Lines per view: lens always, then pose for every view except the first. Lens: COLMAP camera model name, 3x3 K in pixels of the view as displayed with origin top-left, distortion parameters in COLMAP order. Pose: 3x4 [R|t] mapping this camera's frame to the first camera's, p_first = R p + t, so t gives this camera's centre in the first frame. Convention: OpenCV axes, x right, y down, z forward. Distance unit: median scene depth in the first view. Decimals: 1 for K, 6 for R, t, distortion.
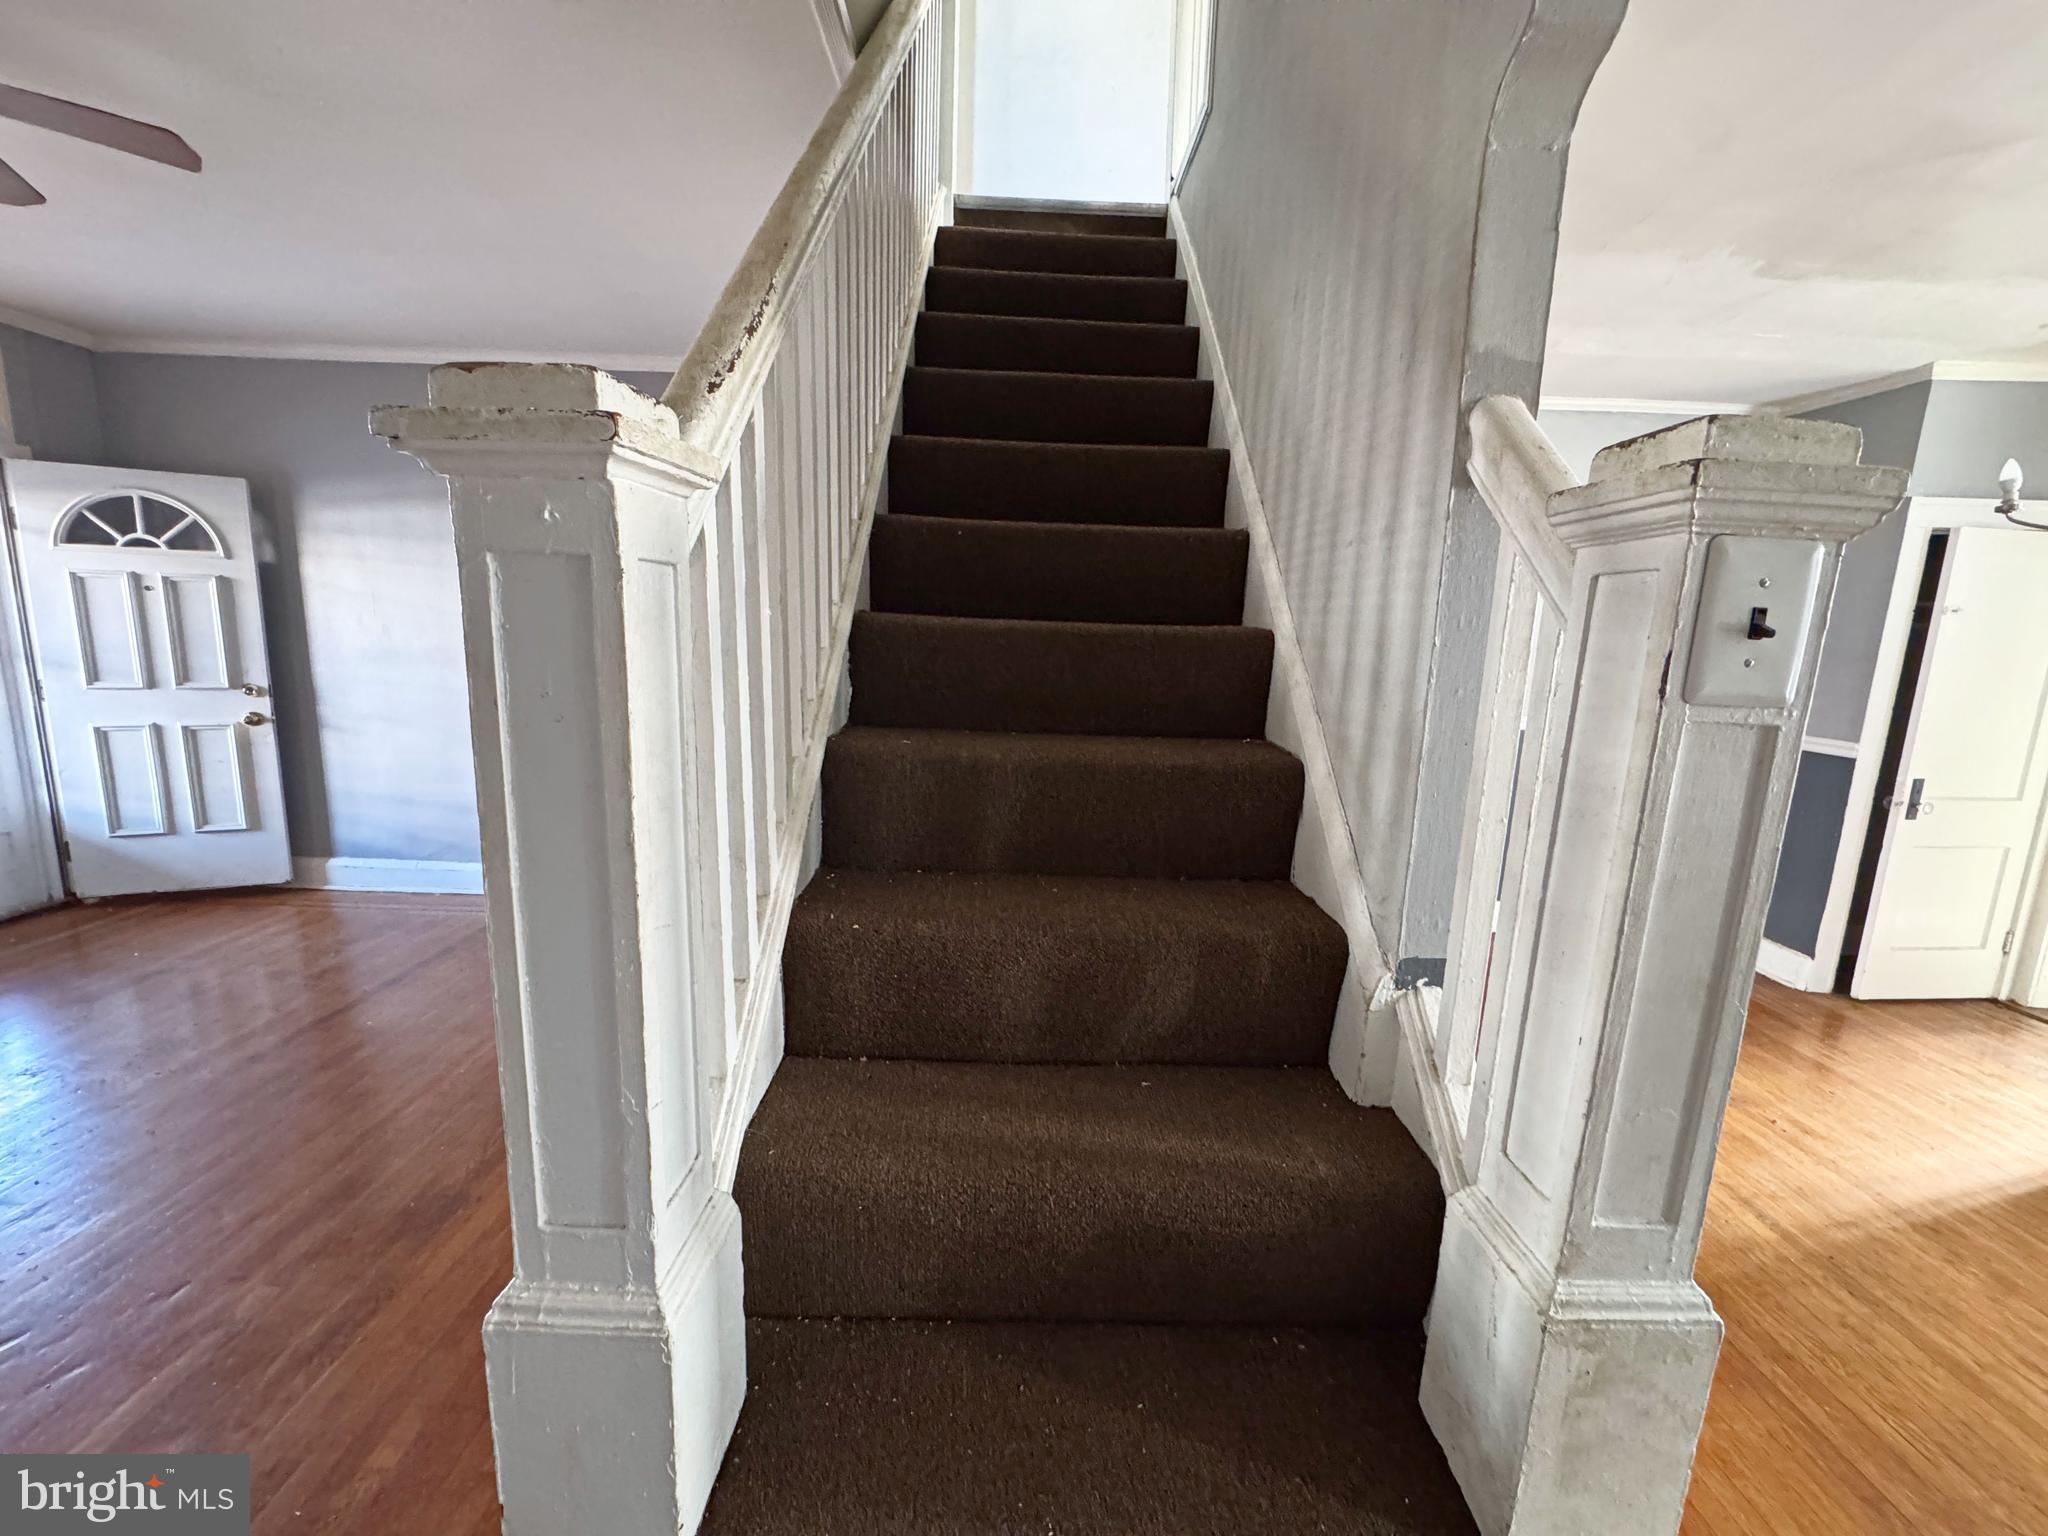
lens RADIAL K [[809.7, 0, 1030.2], [0, 809.7, 769.3], [0, 0, 1]] dist [-0.006164, -0.000087]
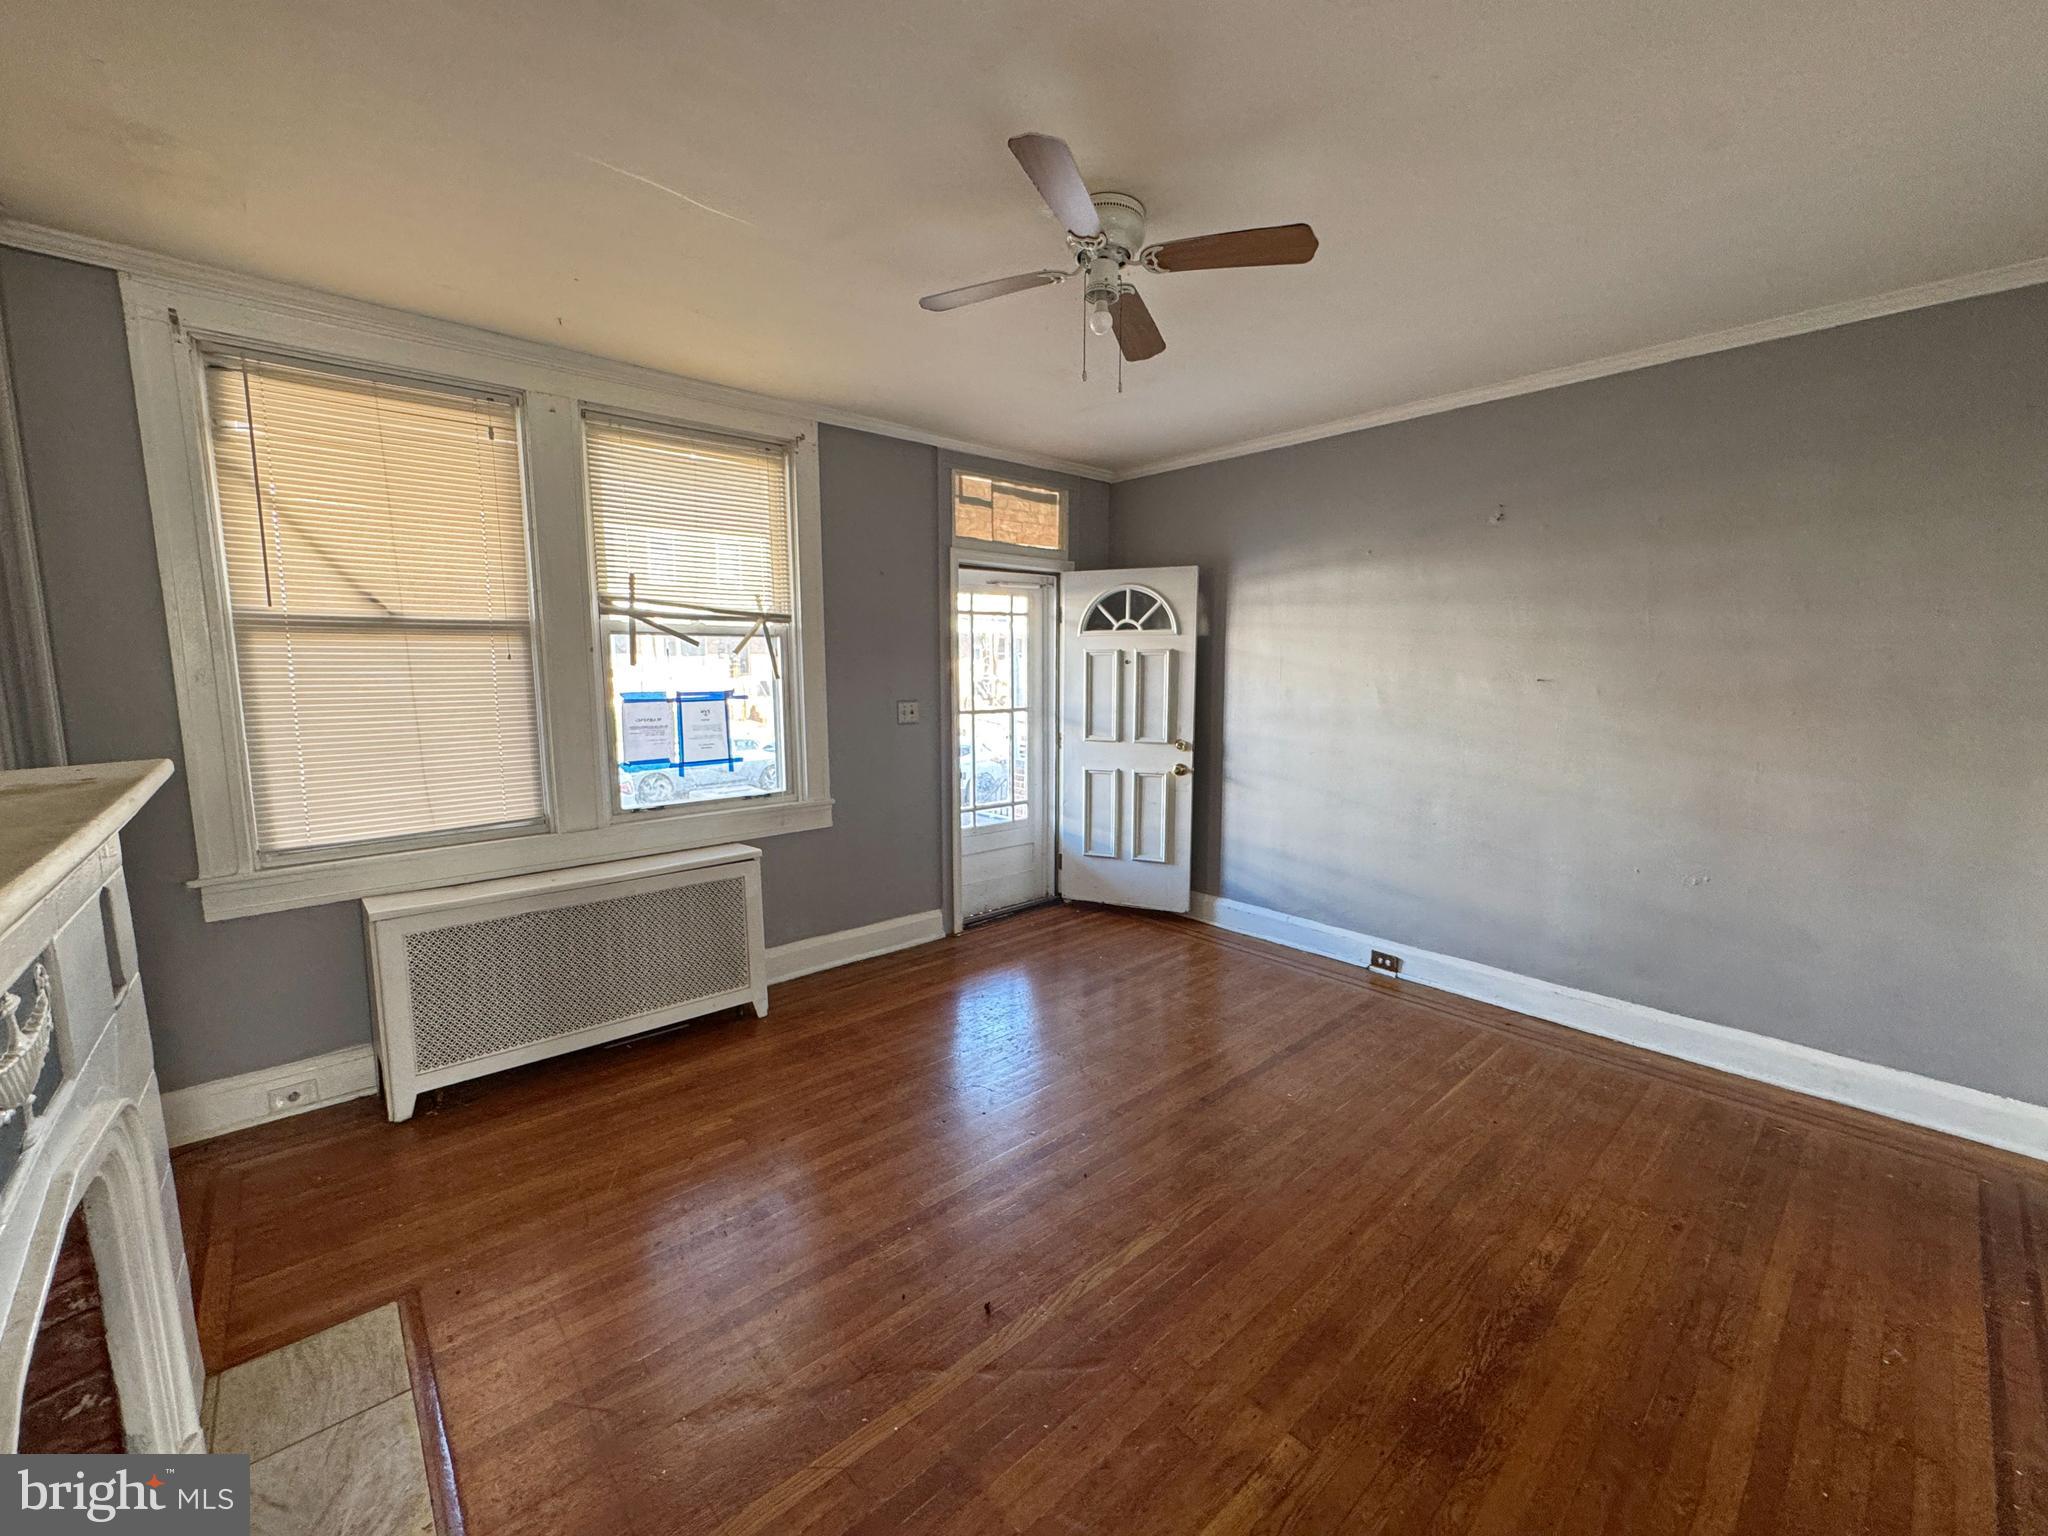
lens RADIAL K [[809.7, 0, 1018.9], [0, 809.7, 768.1], [0, 0, 1]] dist [-0.006164, -0.000087]
pose [[0.658491, 0.058630, -0.750301, -0.245040], [-0.099286, 0.995015, -0.009384, -0.031359], [0.746011, 0.080673, 0.661030, 0.051963]]
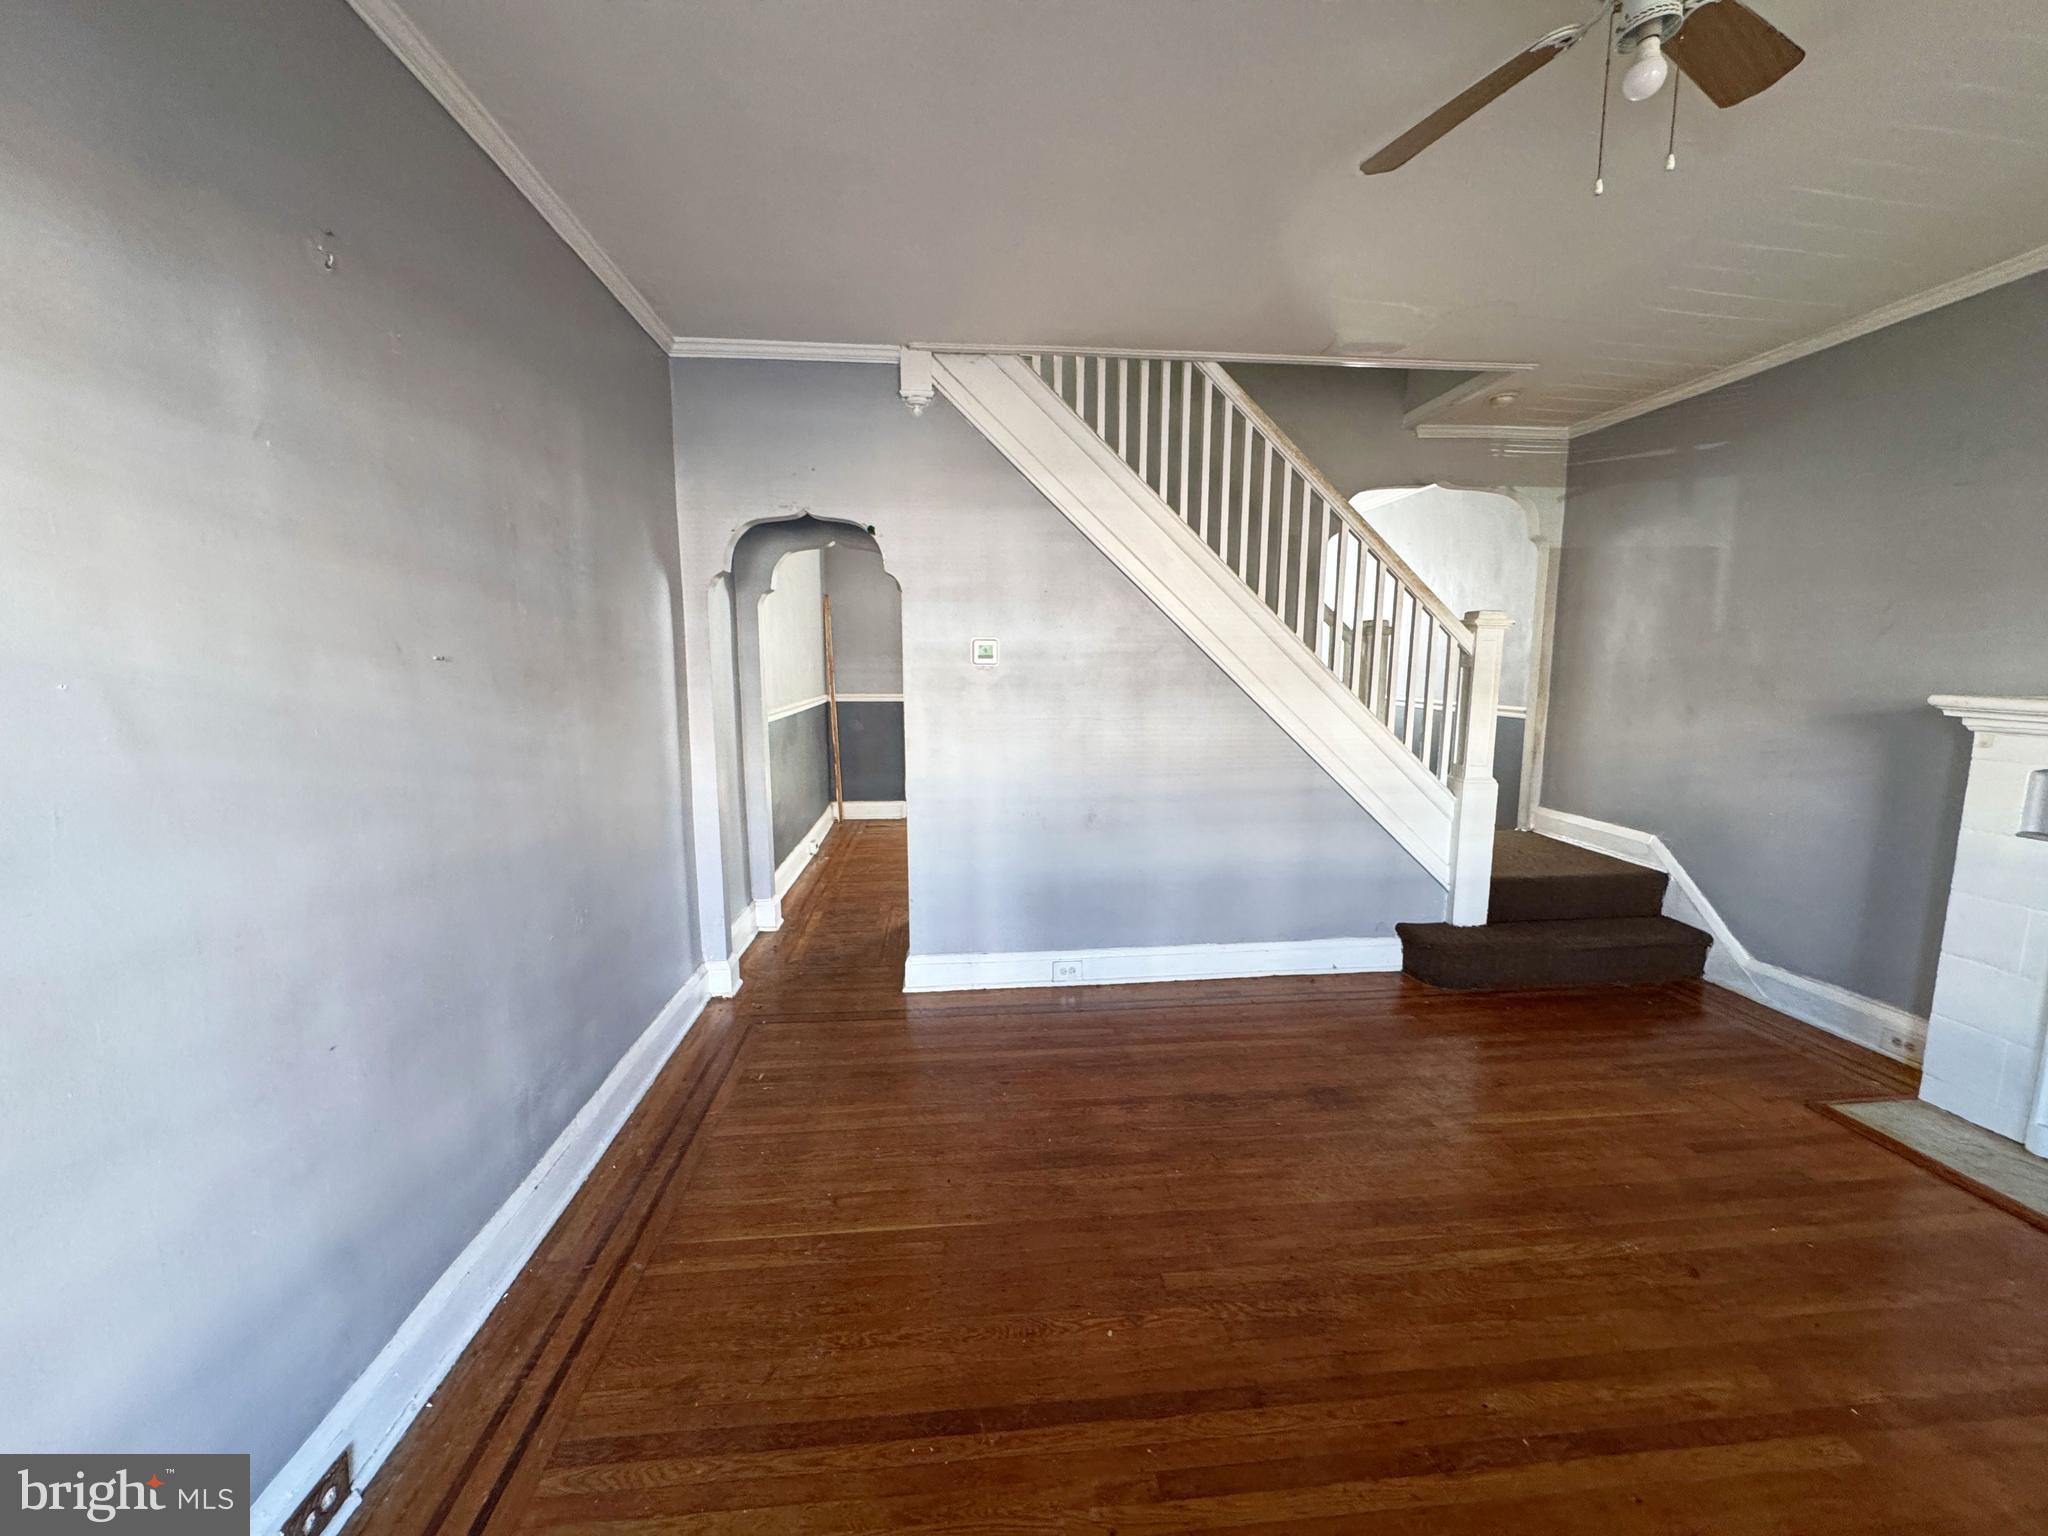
lens RADIAL K [[809.7, 0, 1014.3], [0, 809.7, 771.1], [0, 0, 1]] dist [-0.006164, -0.000087]
pose [[-0.106278, -0.158625, 0.981602, -1.251673], [0.155468, 0.972401, 0.173970, -0.195988], [-0.982107, 0.171097, -0.078684, 1.030489]]
